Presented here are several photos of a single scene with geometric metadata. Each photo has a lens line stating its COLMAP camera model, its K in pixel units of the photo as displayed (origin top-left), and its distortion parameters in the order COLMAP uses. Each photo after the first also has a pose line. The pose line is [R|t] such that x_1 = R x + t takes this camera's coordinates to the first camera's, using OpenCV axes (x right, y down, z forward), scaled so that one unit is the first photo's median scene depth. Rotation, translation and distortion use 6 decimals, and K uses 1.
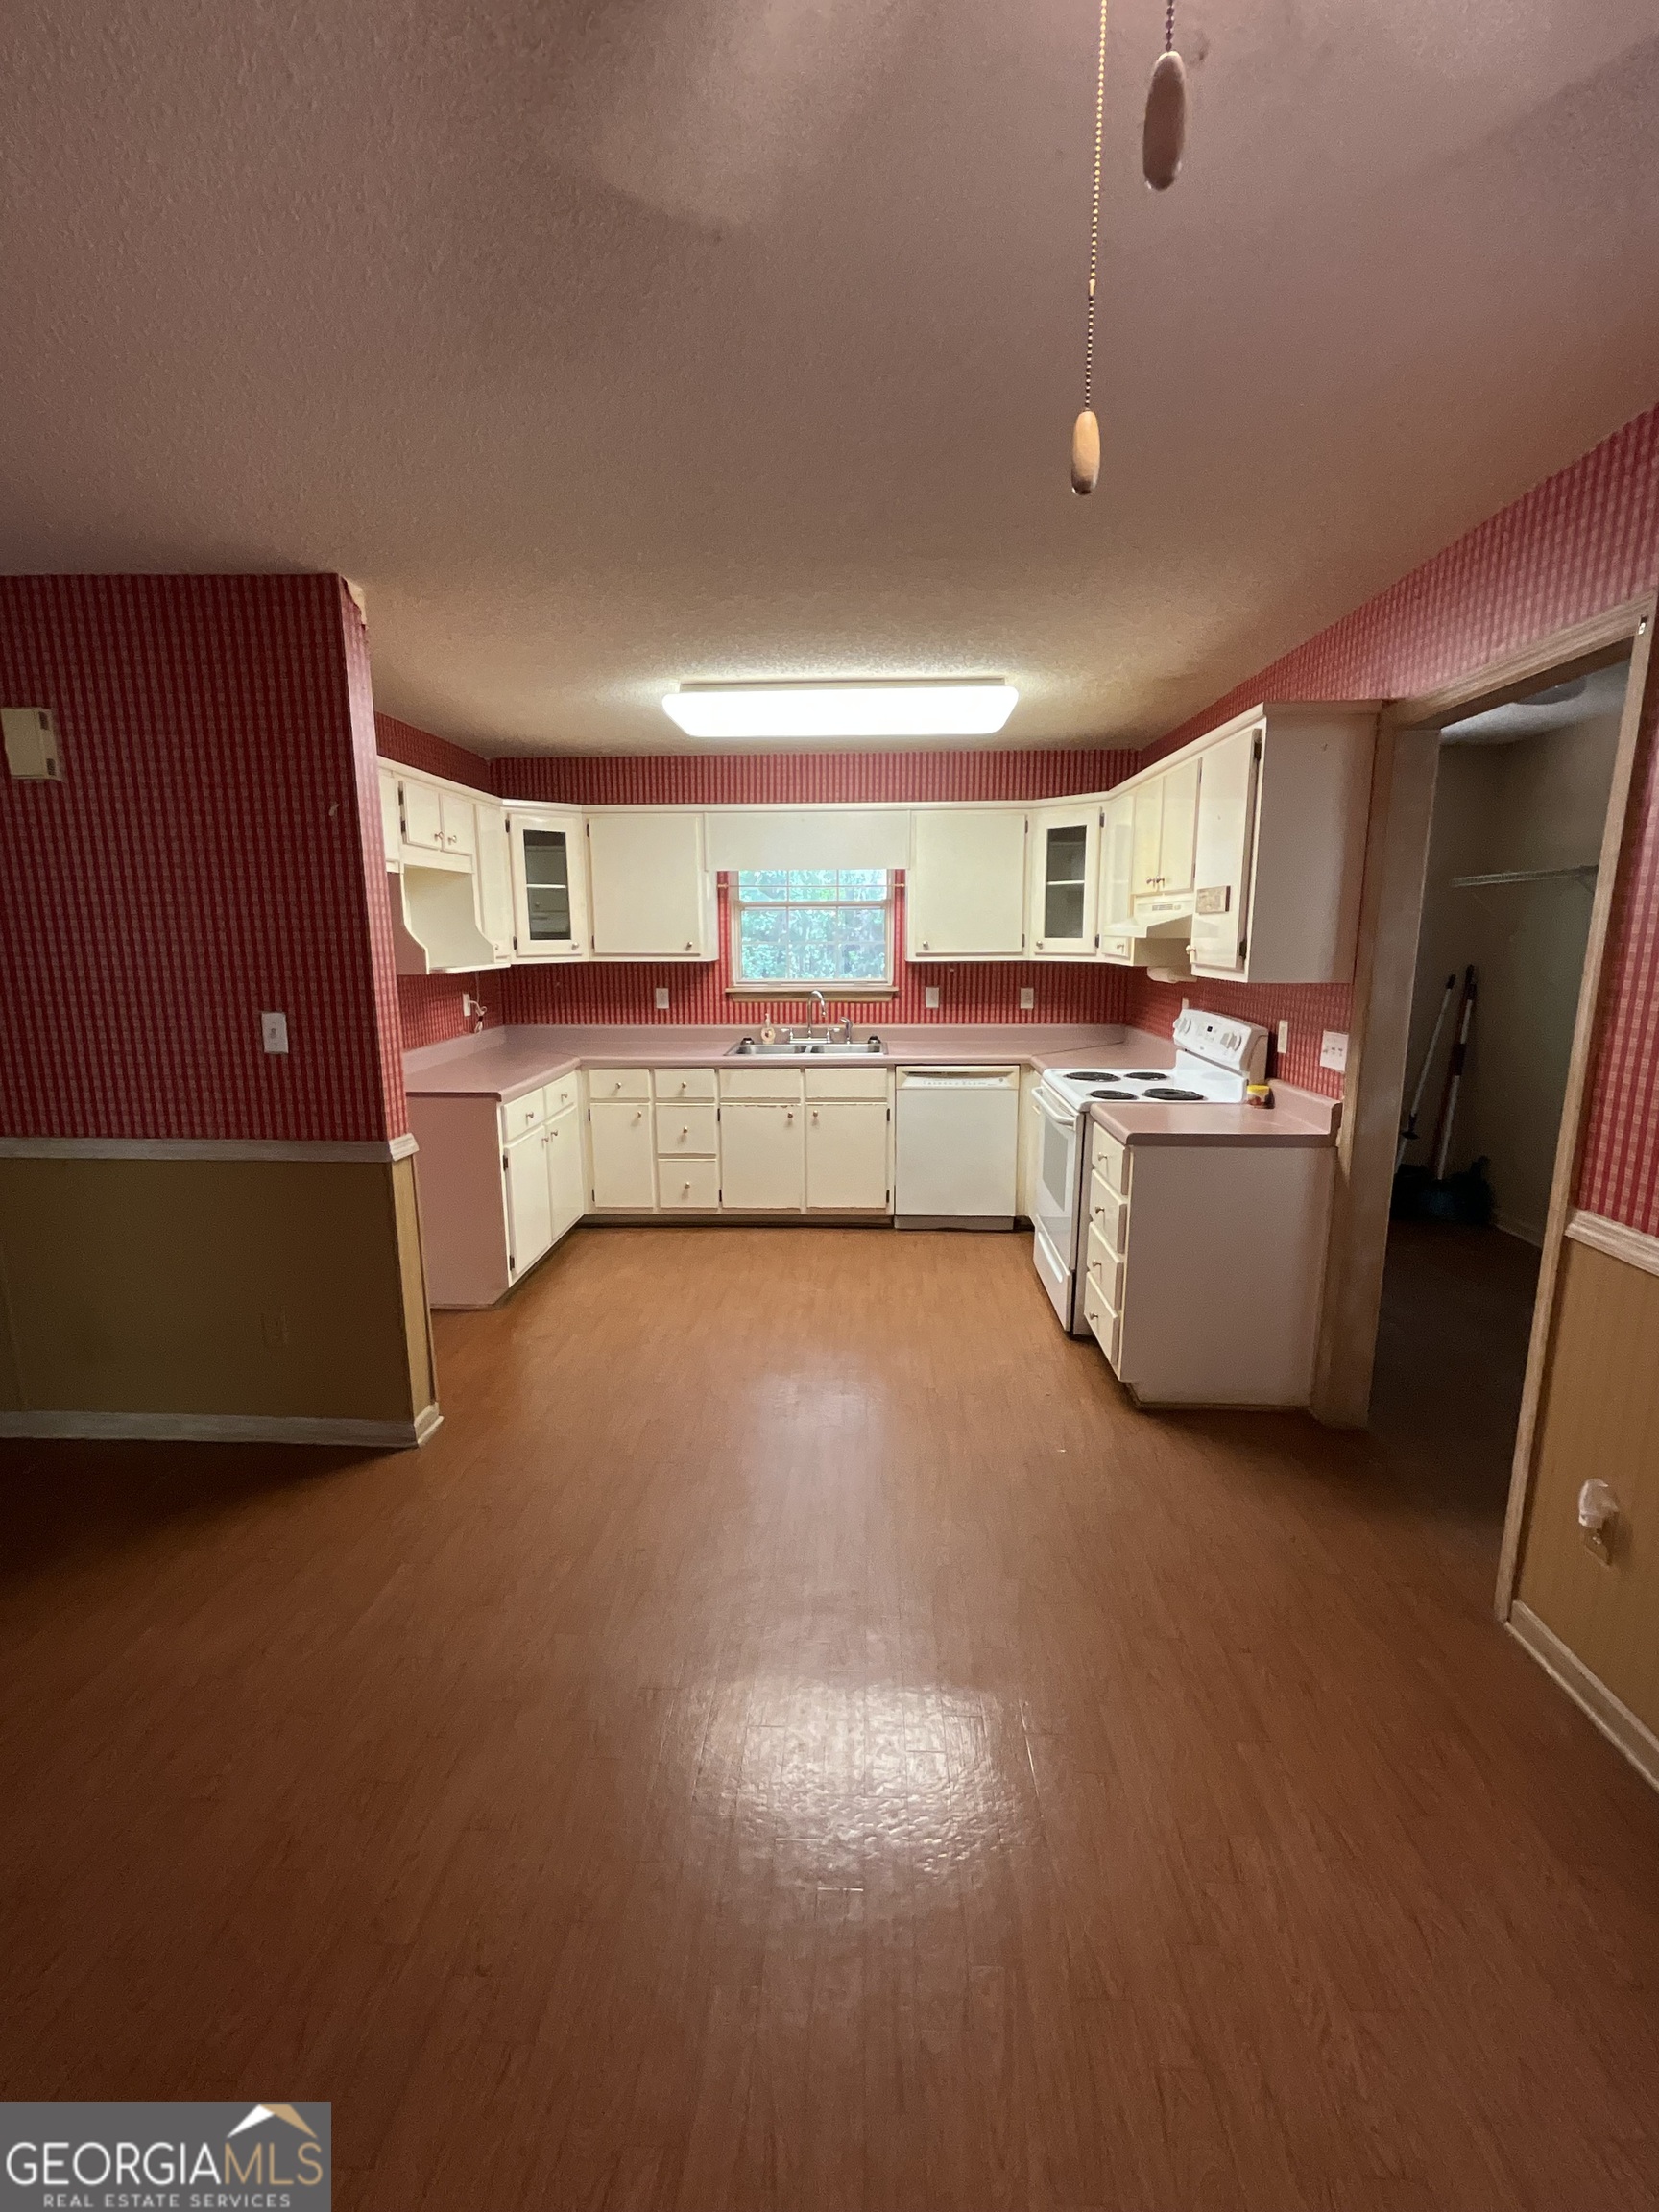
lens RADIAL K [[955.6, 0, 824.8], [0, 955.6, 1104.2], [0, 0, 1]] dist [0.007897, 0.000128]
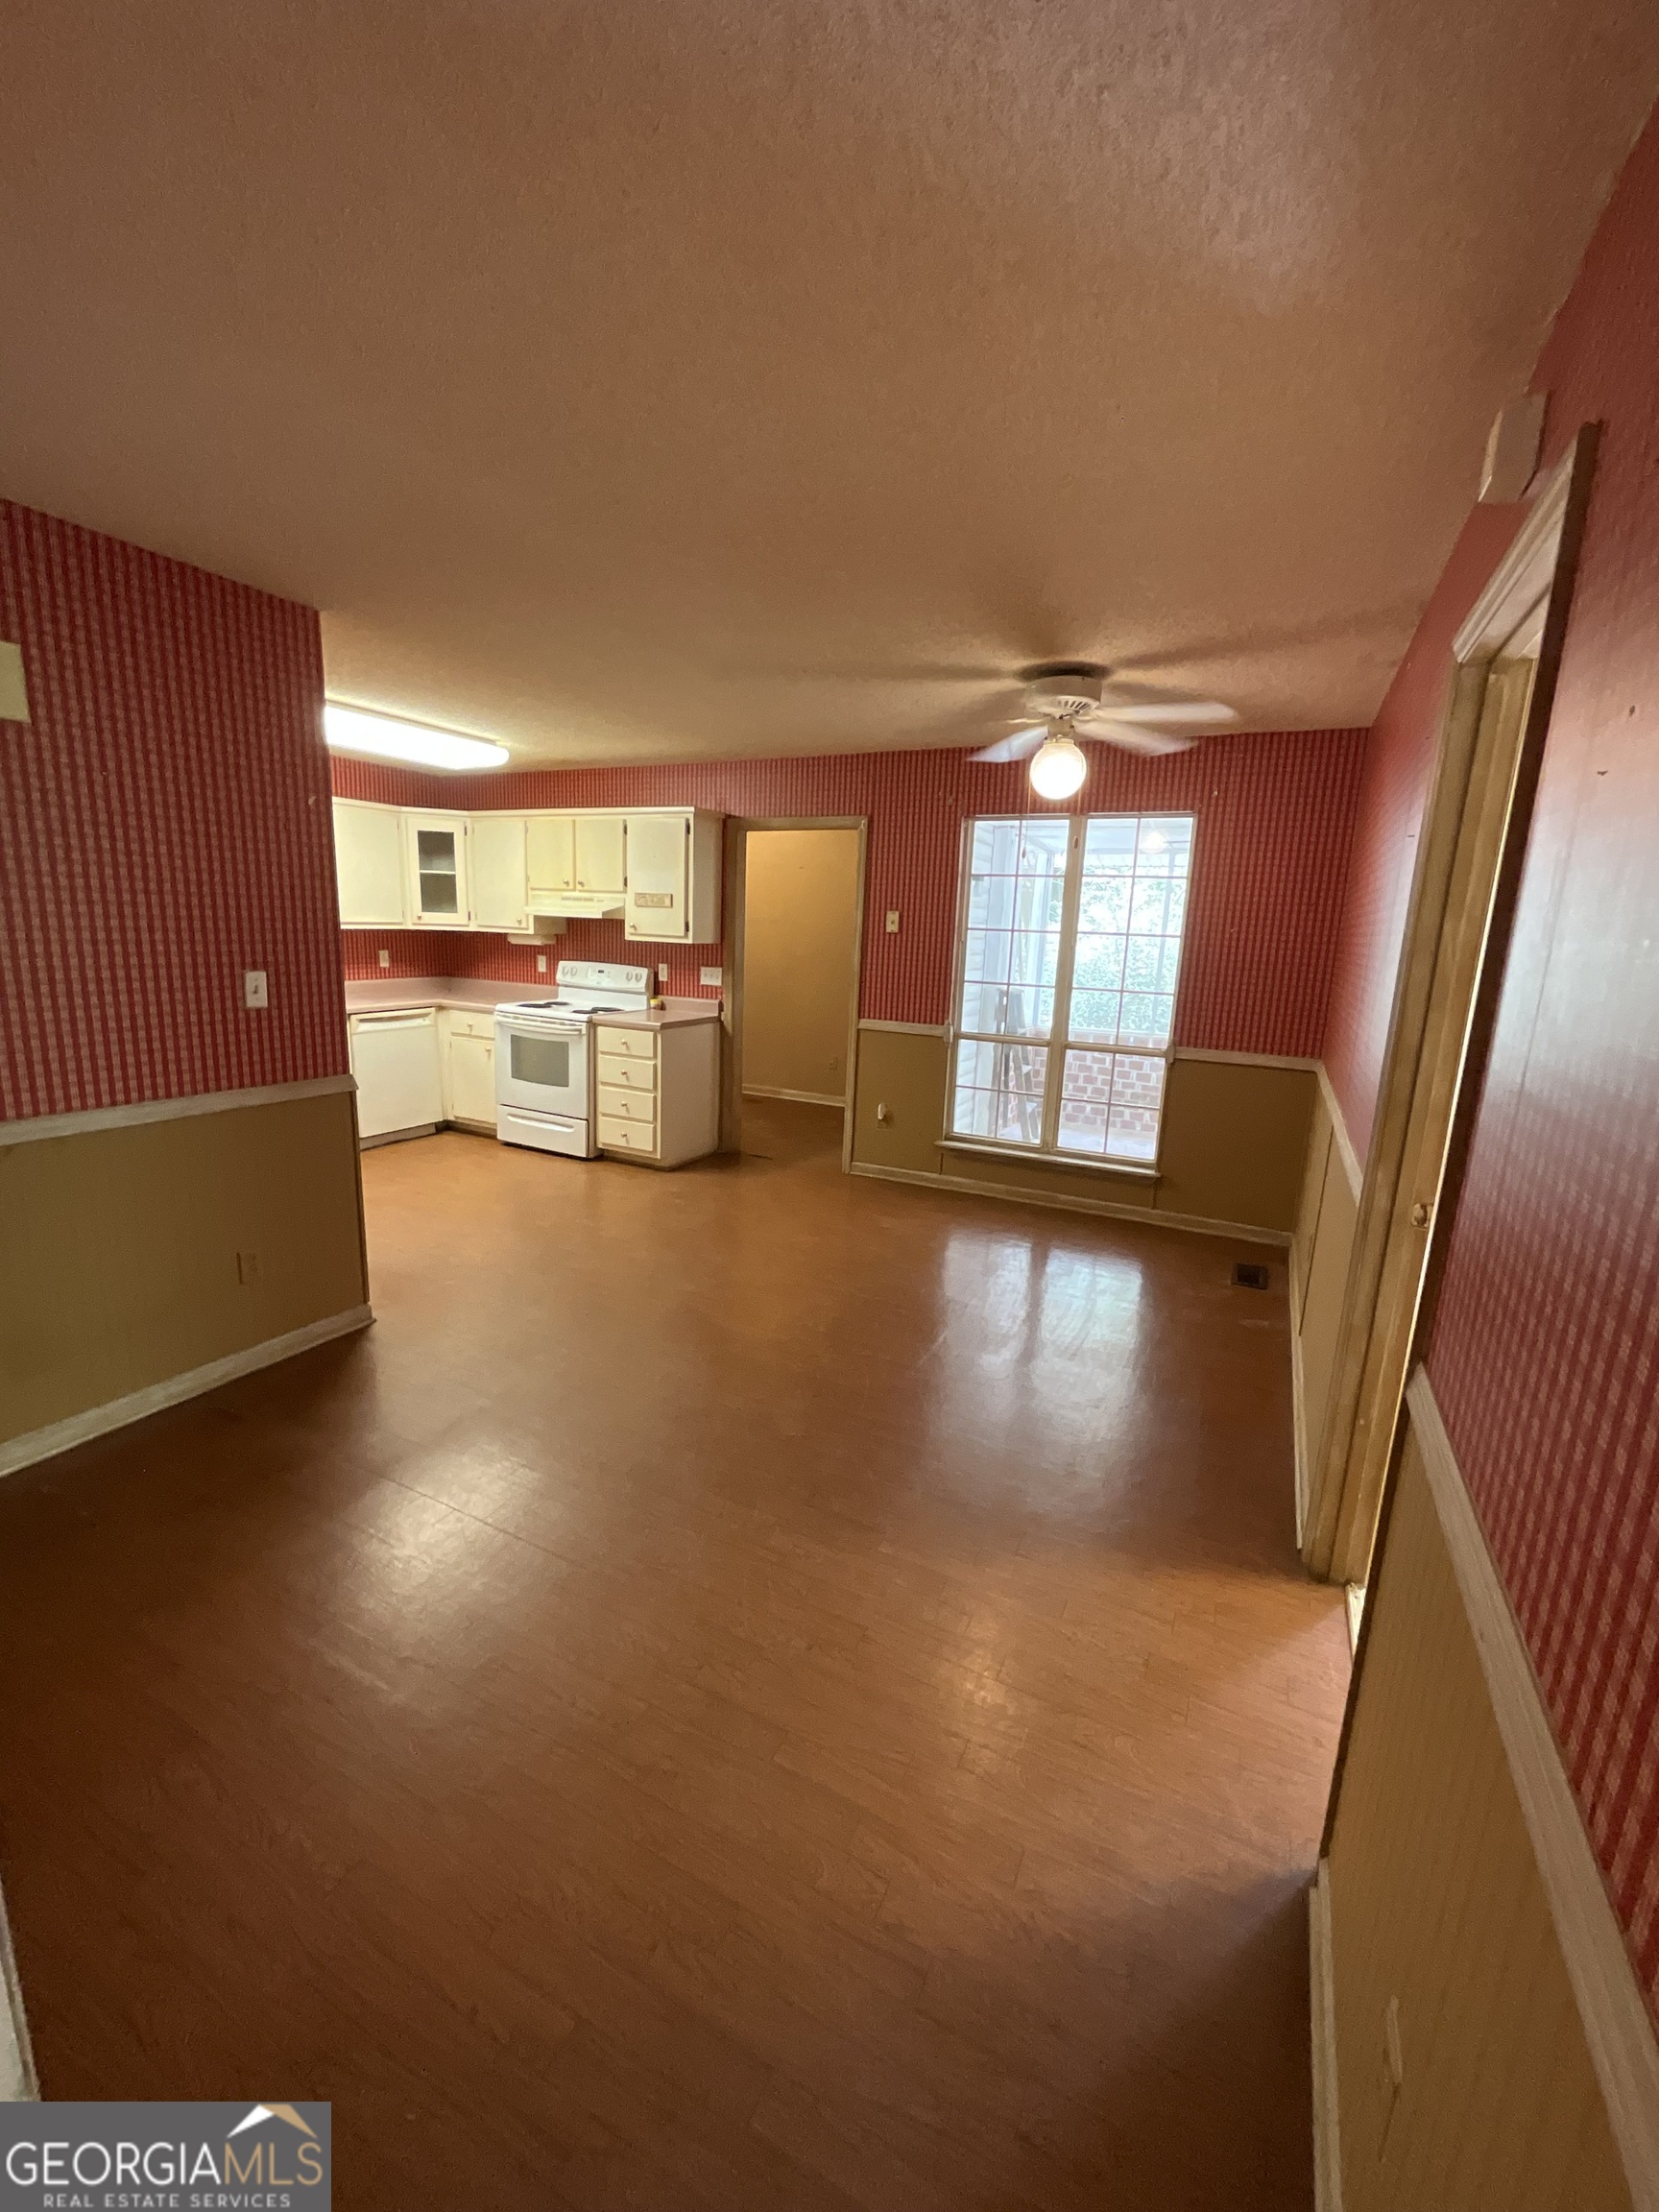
lens RADIAL K [[894.0, 0, 827.1], [0, 894.0, 1105.2], [0, 0, 1]] dist [-0.000447, 0.001191]
pose [[0.403228, -0.164022, 0.900280, -0.889970], [0.122878, 0.984601, 0.124348, 0.007505], [-0.906812, 0.060484, 0.417173, -0.022736]]
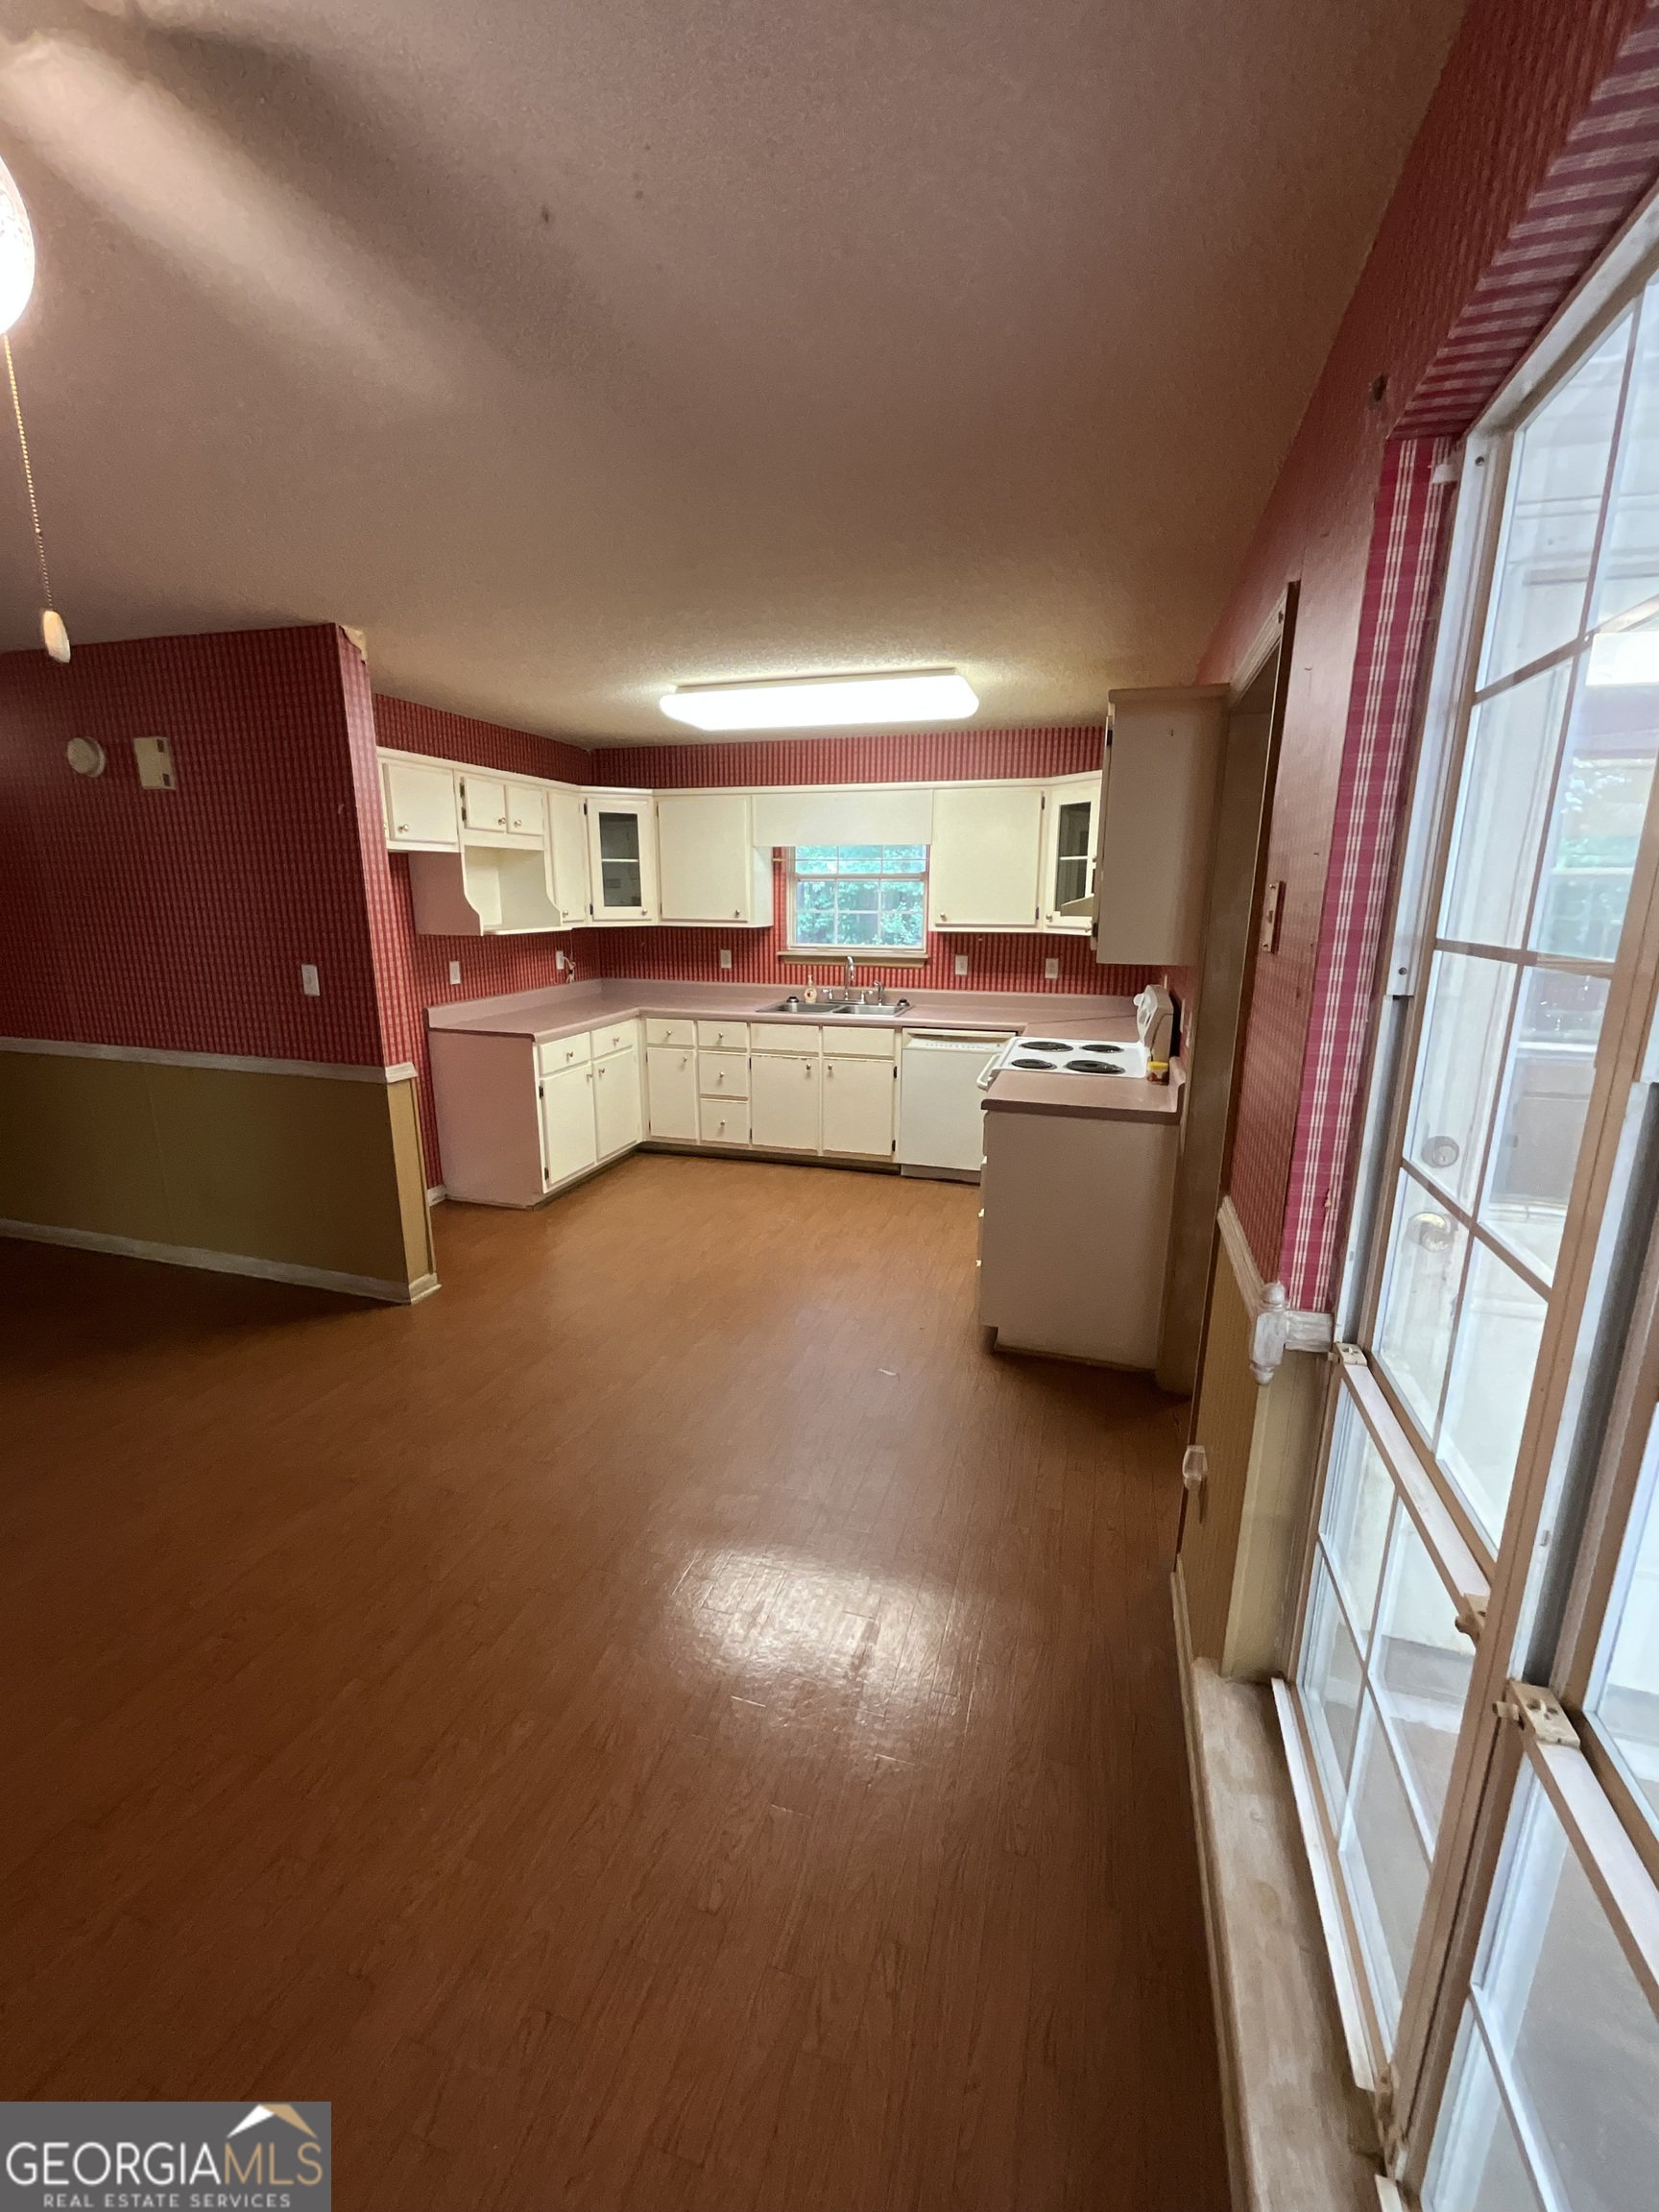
lens RADIAL K [[894.0, 0, 825.3], [0, 894.0, 1103.6], [0, 0, 1]] dist [-0.000447, 0.001191]
pose [[0.969336, 0.066284, -0.236630, 0.290544], [-0.053659, 0.996791, 0.059408, -0.011502], [0.239809, -0.044889, 0.969782, -0.020482]]
